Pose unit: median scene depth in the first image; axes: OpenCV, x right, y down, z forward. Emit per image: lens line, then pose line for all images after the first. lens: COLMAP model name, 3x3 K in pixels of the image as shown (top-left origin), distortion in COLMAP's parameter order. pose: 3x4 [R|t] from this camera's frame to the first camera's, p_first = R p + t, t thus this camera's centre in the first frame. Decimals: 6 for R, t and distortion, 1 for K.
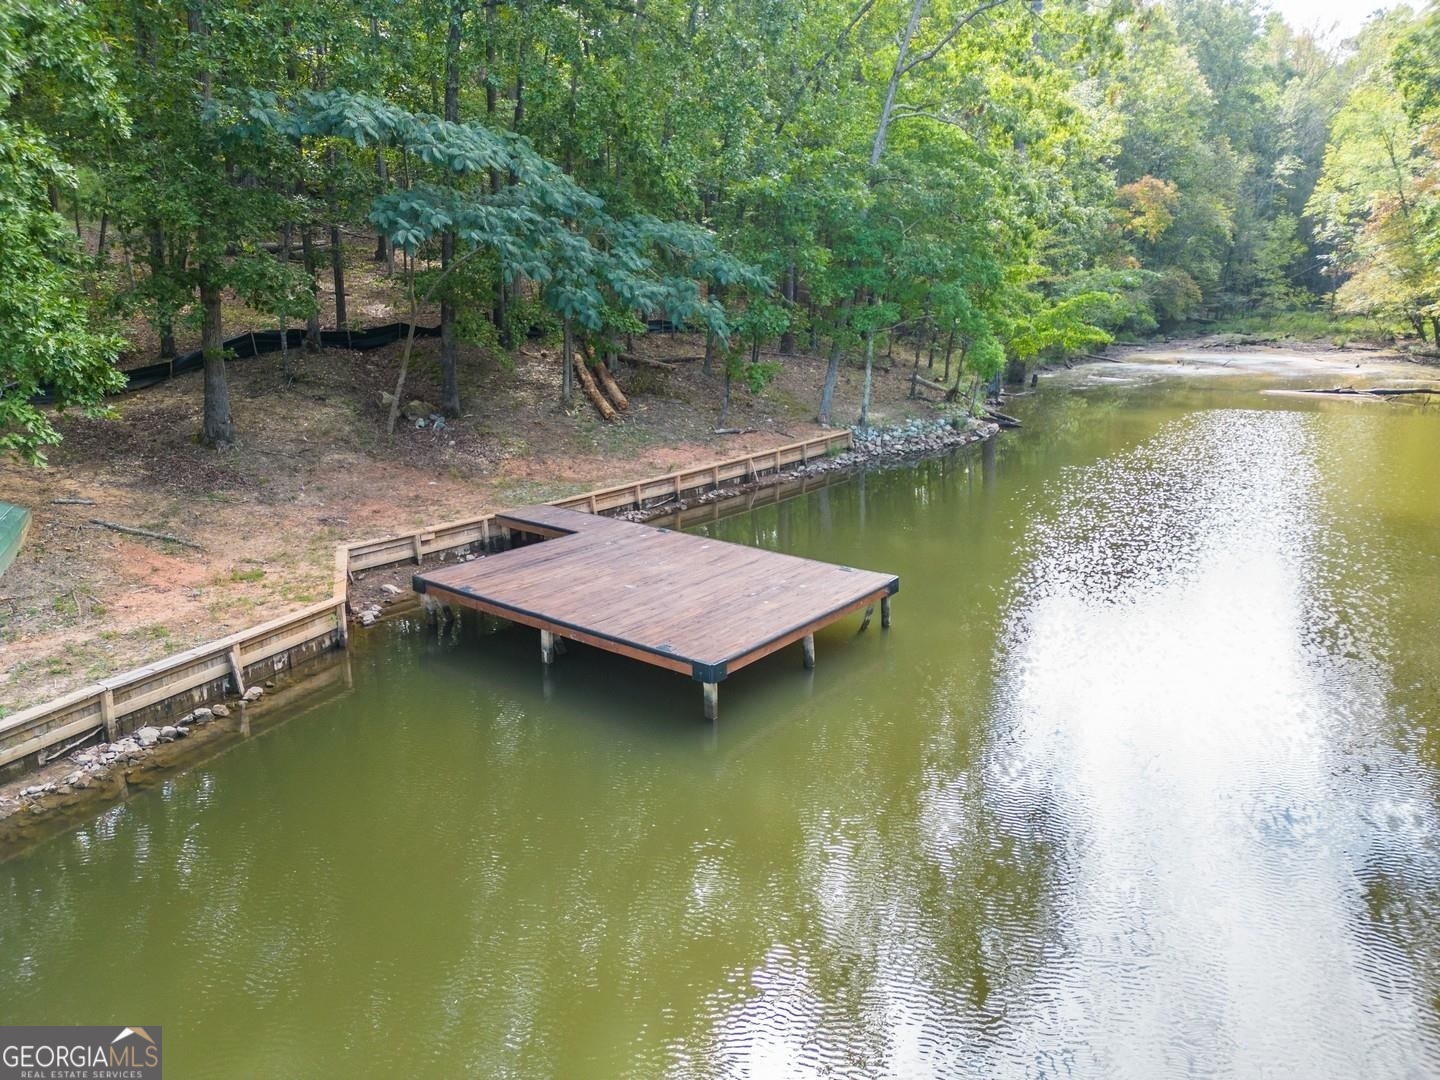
lens RADIAL K [[1015.6, 0, 720.0], [0, 1015.6, 540.0], [0, 0, 1]] dist [0.113907, -0.137435]
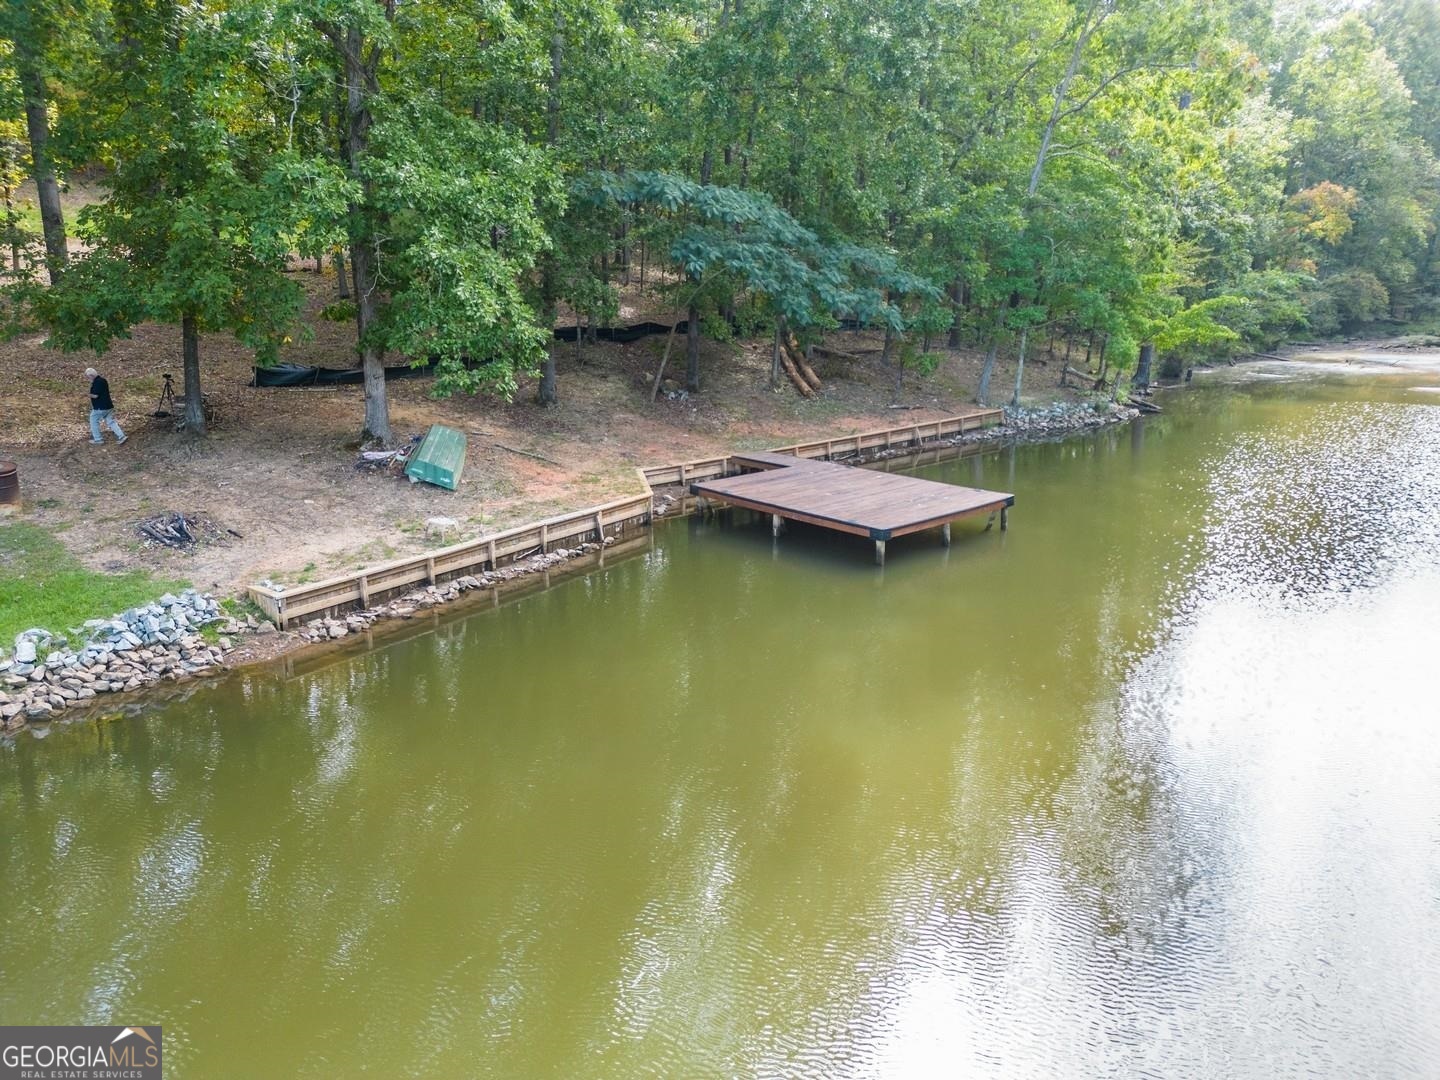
lens RADIAL K [[995.2, 0, 720.0], [0, 995.2, 540.0], [0, 0, 1]] dist [0.082856, -0.073834]
pose [[0.985156, 0.041314, -0.166614, 0.001317], [-0.040447, 0.999145, 0.008596, 0.059529], [0.166827, -0.001729, 0.985985, -0.276501]]
